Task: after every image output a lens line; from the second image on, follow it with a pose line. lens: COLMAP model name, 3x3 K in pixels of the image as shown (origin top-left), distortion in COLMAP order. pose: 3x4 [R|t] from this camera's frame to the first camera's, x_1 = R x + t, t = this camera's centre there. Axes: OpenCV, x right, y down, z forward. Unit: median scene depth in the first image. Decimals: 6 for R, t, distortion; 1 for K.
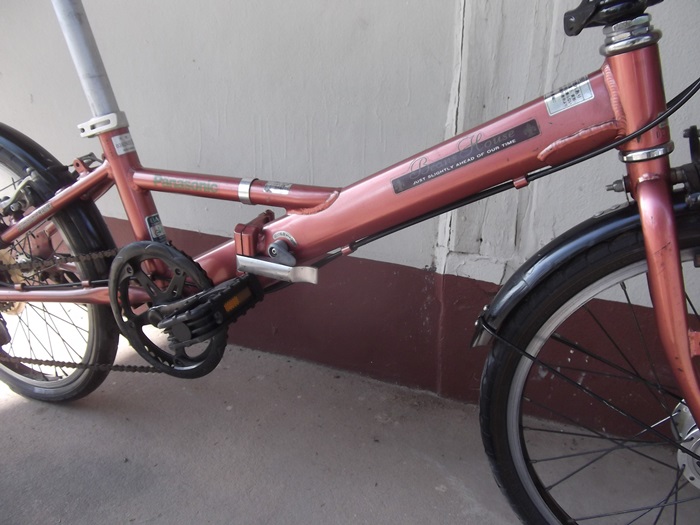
lens RADIAL K [[576.5, 0, 349.7], [0, 576.5, 227.3], [0, 0, 1]] dist [0.004607, 0.003502]
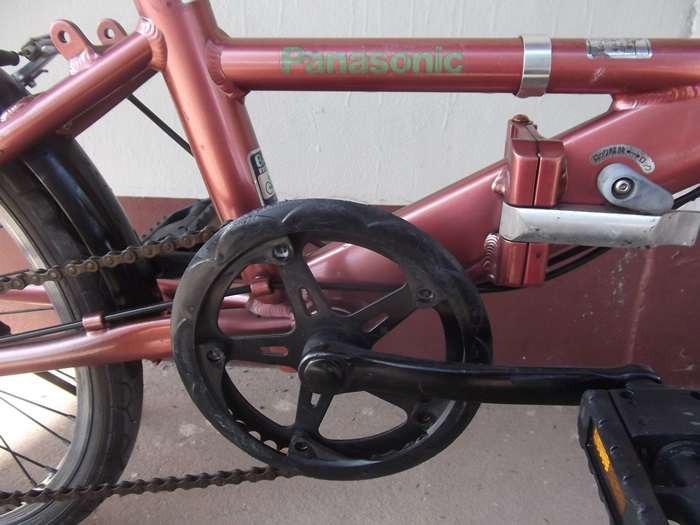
lens RADIAL K [[578.9, 0, 350.0], [0, 578.9, 262.5], [0, 0, 1]] dist [-0.025890, -0.000124]
pose [[0.949623, -0.116298, 0.291018, -0.440404], [0.099395, 0.992421, 0.072262, 0.042768], [-0.297216, -0.039696, 0.953985, 0.574110]]
